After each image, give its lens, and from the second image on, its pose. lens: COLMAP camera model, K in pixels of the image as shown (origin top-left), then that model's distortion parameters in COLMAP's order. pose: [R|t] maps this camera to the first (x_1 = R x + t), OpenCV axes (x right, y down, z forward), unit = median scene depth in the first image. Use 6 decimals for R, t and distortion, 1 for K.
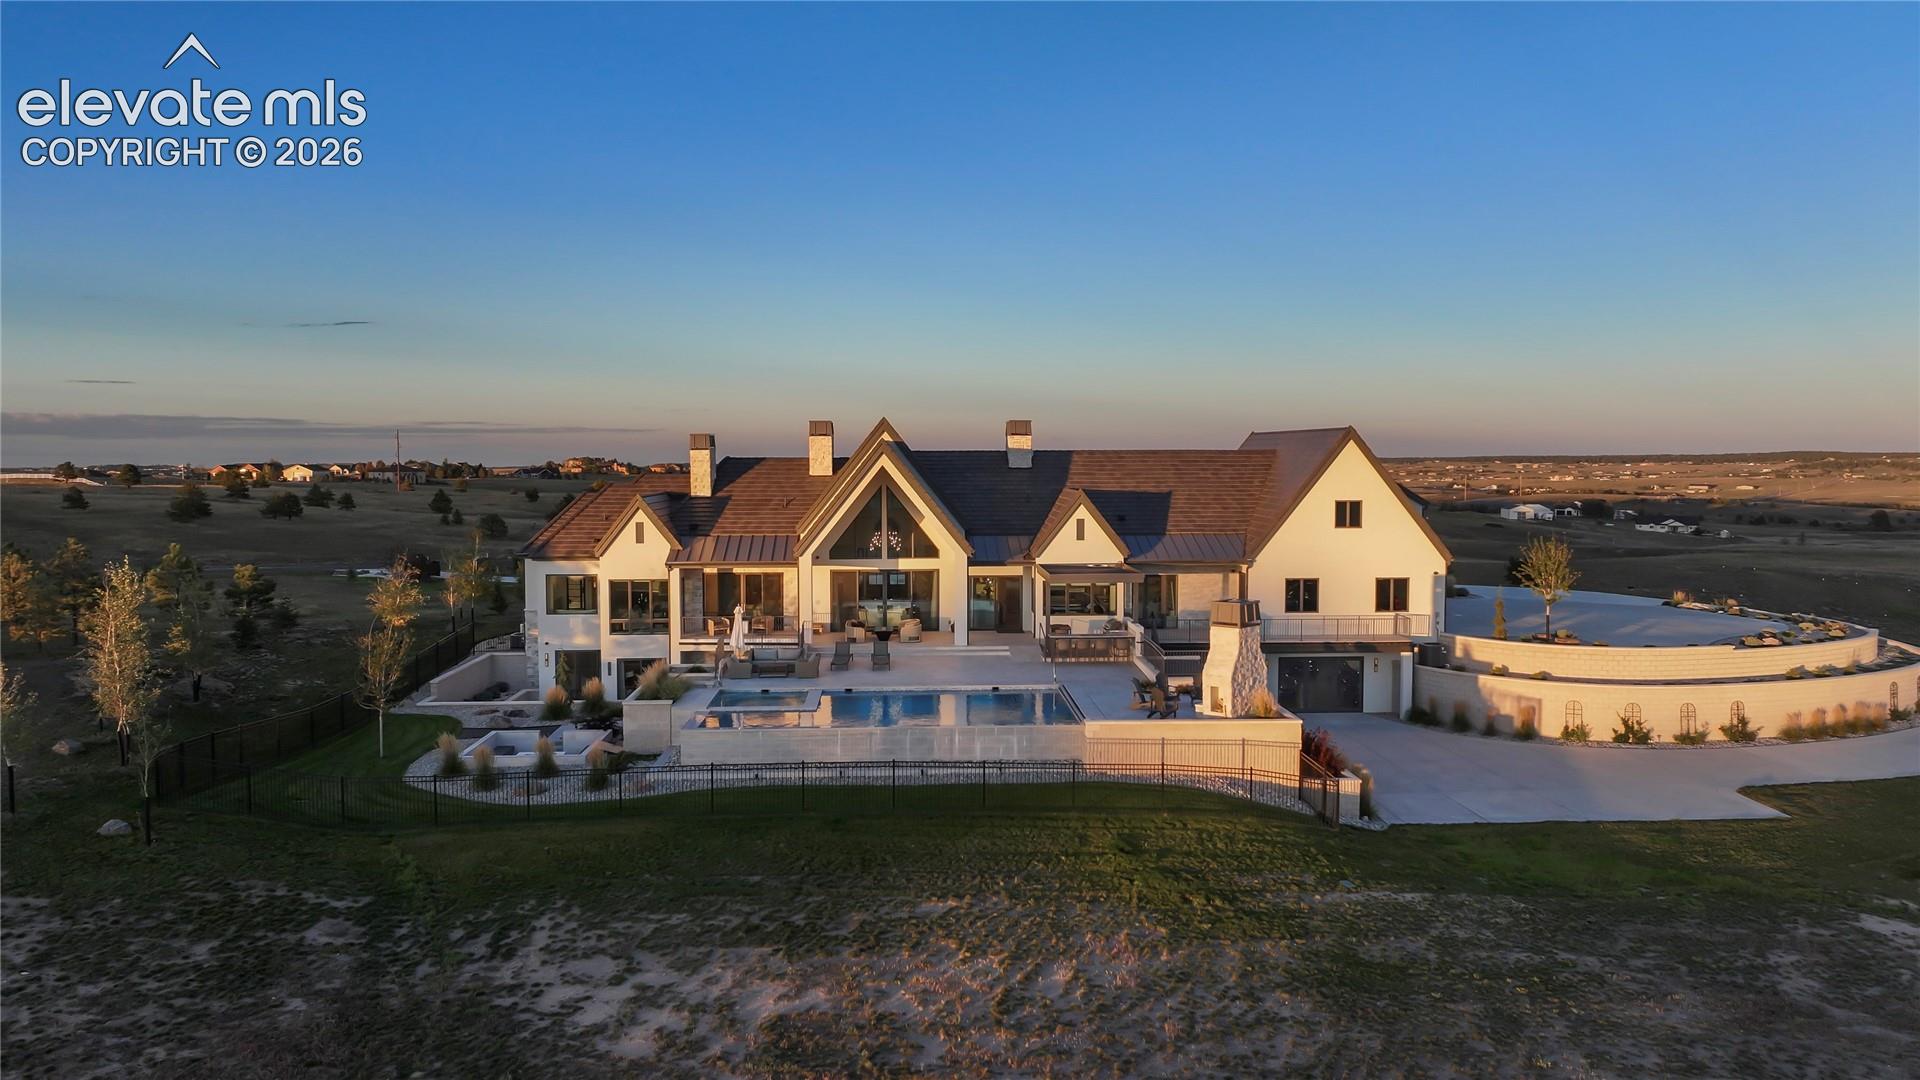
lens RADIAL K [[1346.9, 0, 962.7], [0, 1346.9, 527.4], [0, 0, 1]] dist [0.001745, 0.008901]
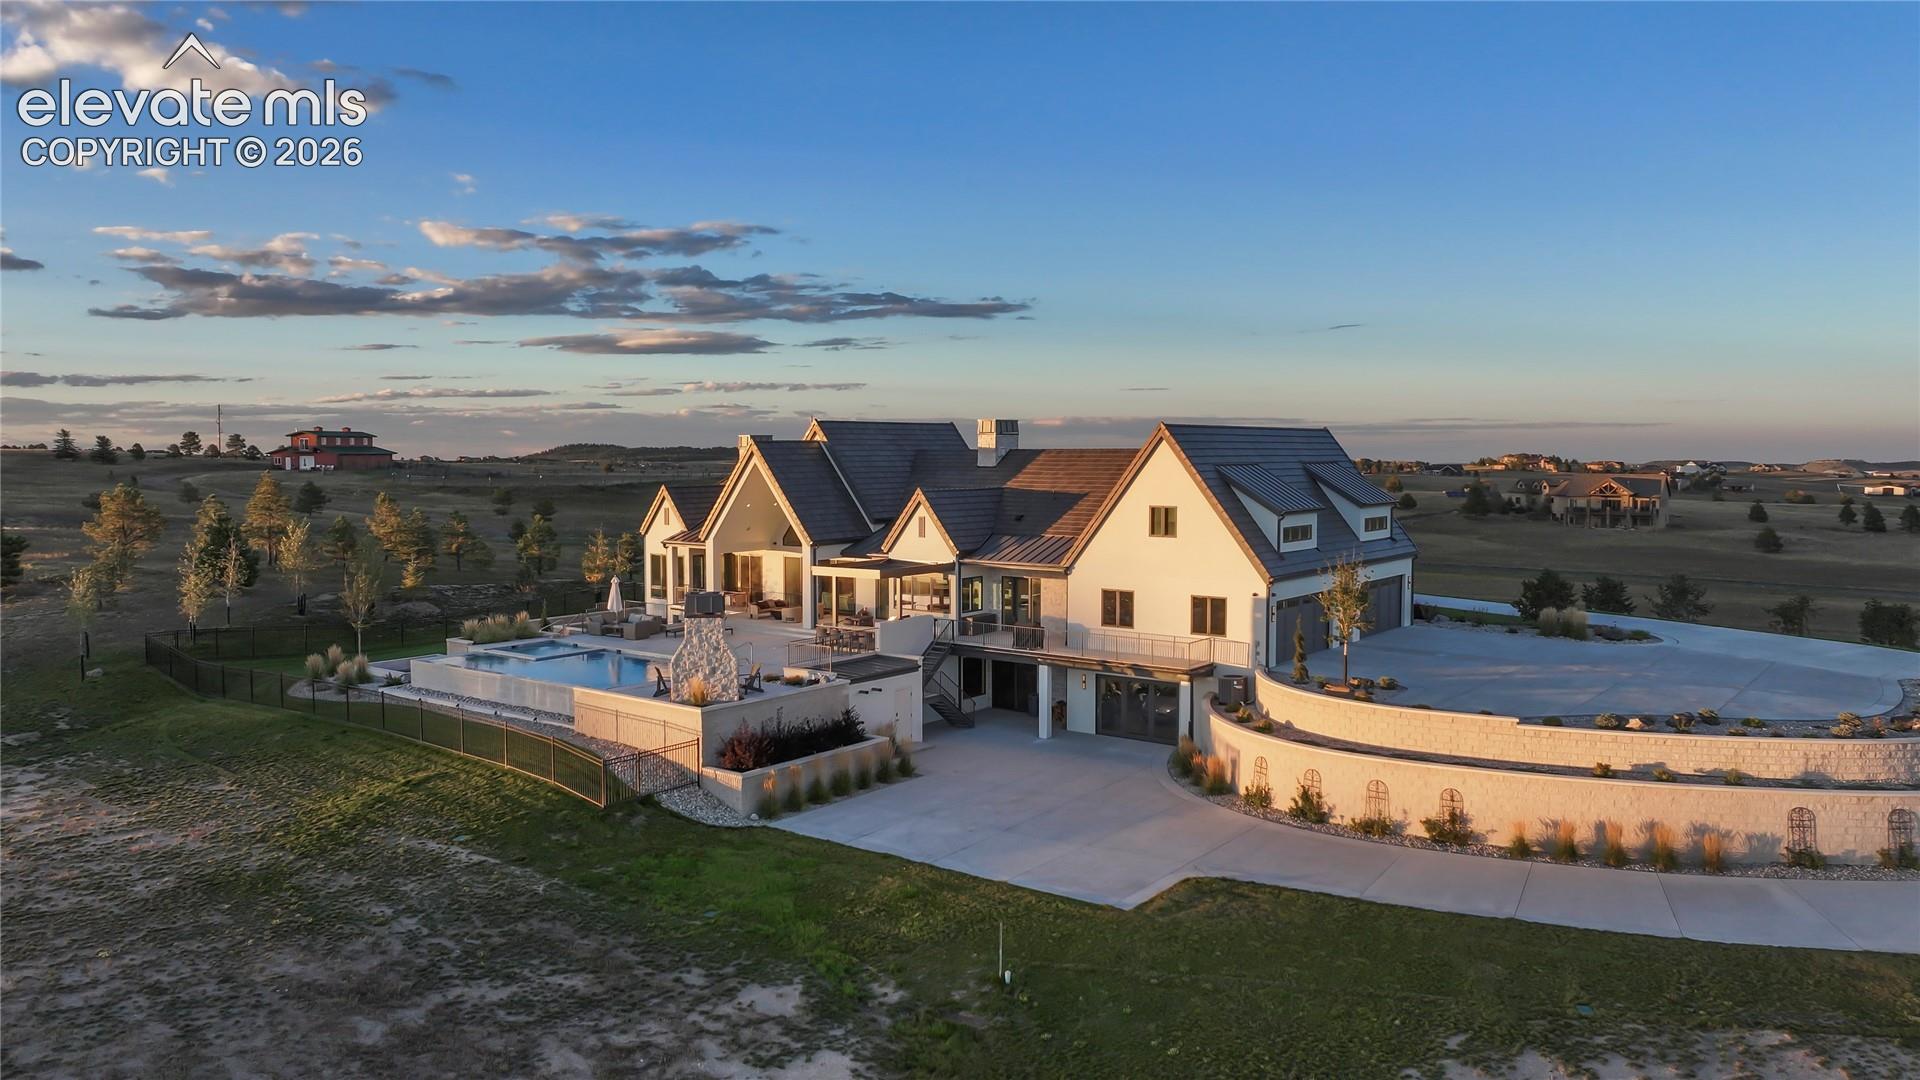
lens RADIAL K [[1346.9, 0, 962.7], [0, 1346.9, 527.4], [0, 0, 1]] dist [0.001745, 0.008901]
pose [[0.762518, 0.036010, -0.645965, 0.777340], [-0.034273, 0.999296, 0.015250, -0.015319], [0.646059, 0.010511, 0.763215, 0.241448]]
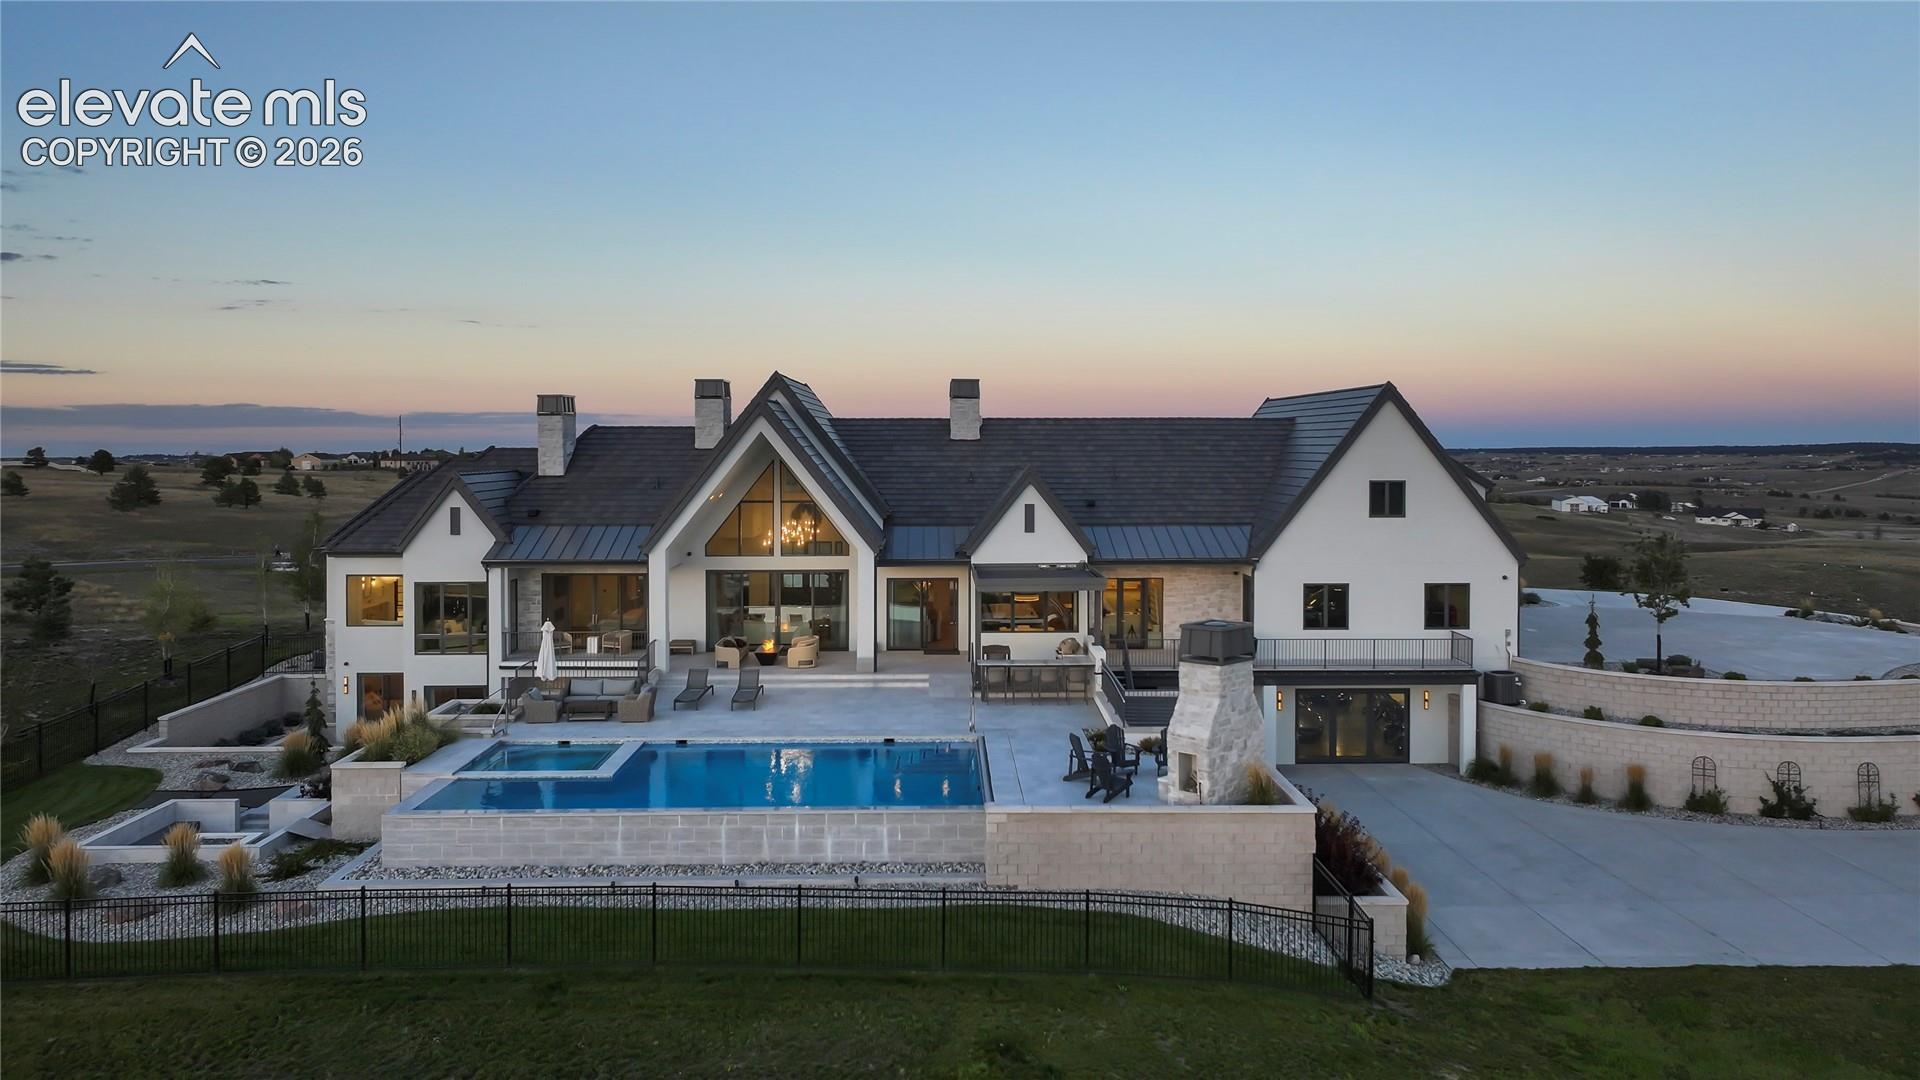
lens RADIAL K [[1365.0, 0, 962.8], [0, 1365.0, 467.2], [0, 0, 1]] dist [-0.004627, 0.017684]
pose [[0.999676, 0.001581, -0.025399, 0.069847], [-0.002545, 0.999276, -0.037971, 0.002193], [0.025321, 0.038023, 0.998956, 0.236266]]
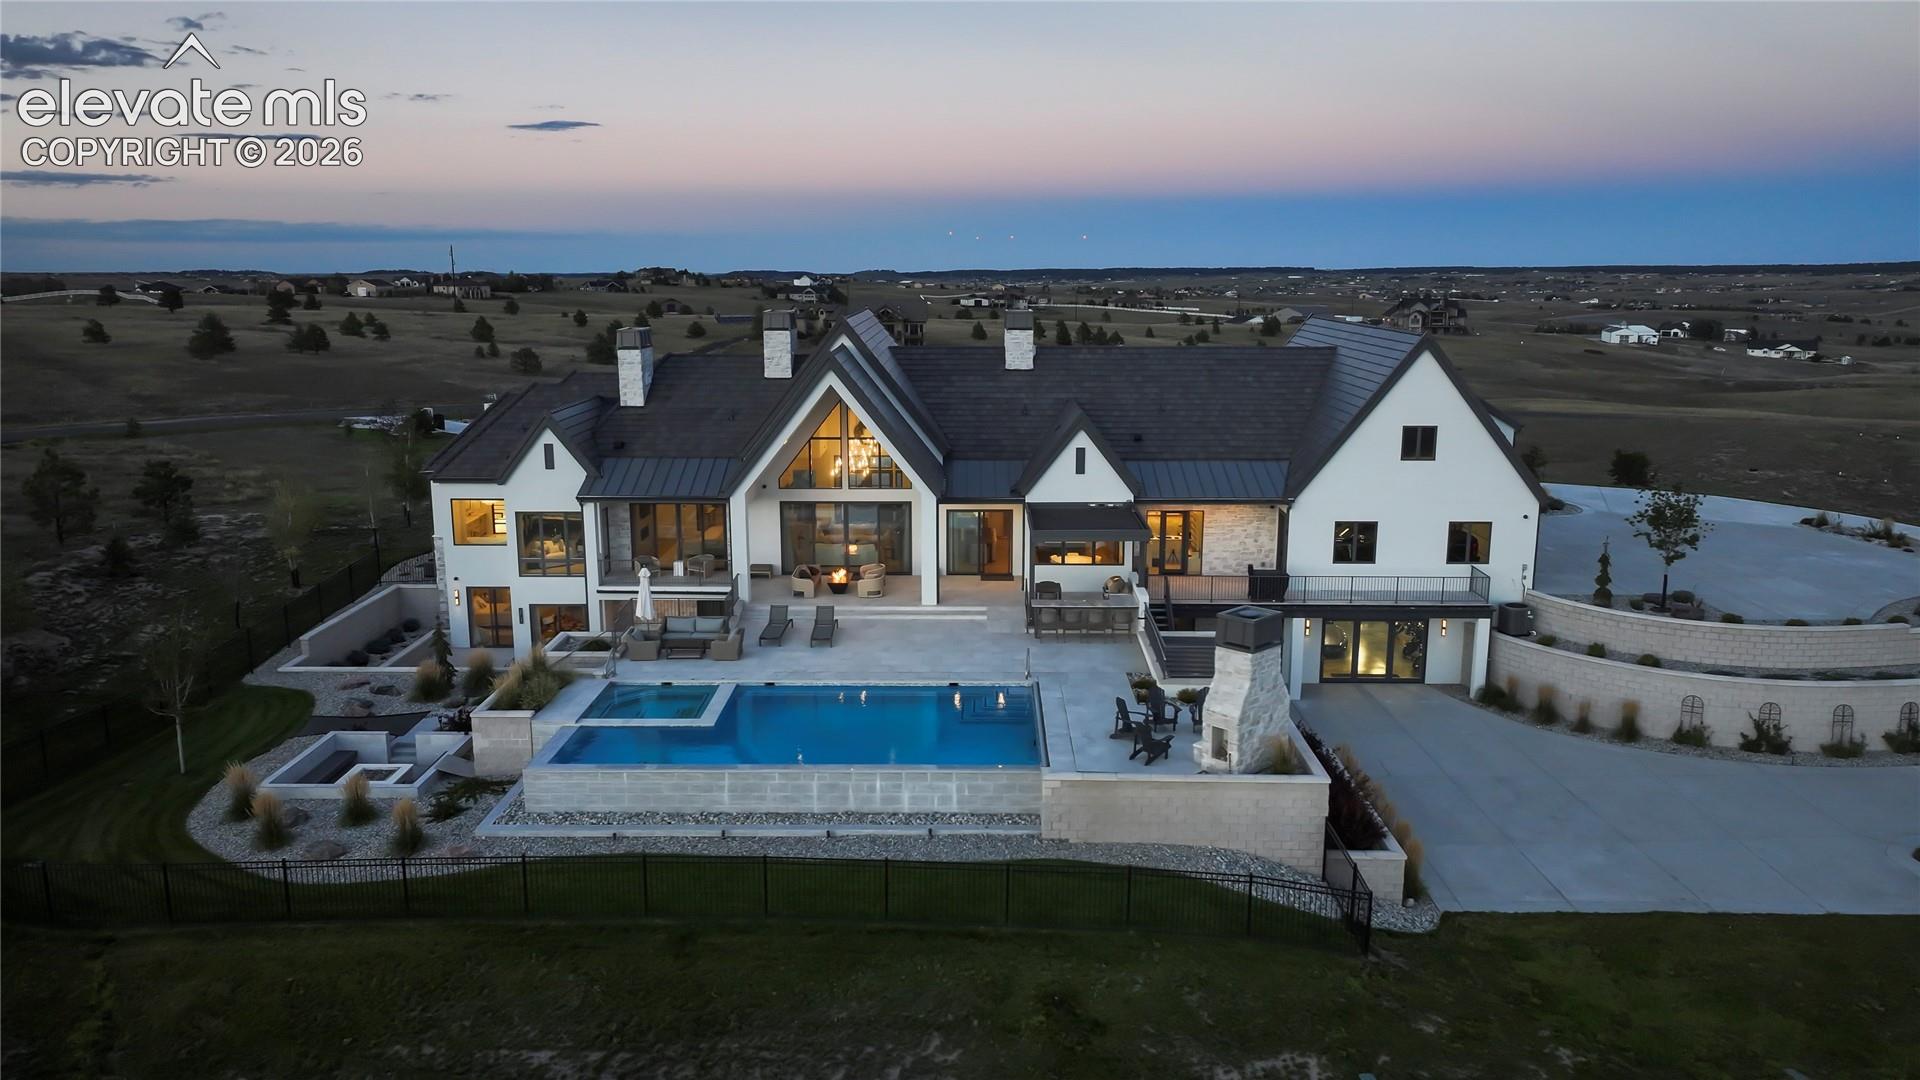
lens RADIAL K [[1346.9, 0, 962.7], [0, 1346.9, 527.4], [0, 0, 1]] dist [0.001745, 0.008901]
pose [[0.998329, 0.014035, -0.056052, 0.063021], [-0.006040, 0.990086, 0.140334, -0.072334], [0.057466, -0.139761, 0.988516, 0.192043]]
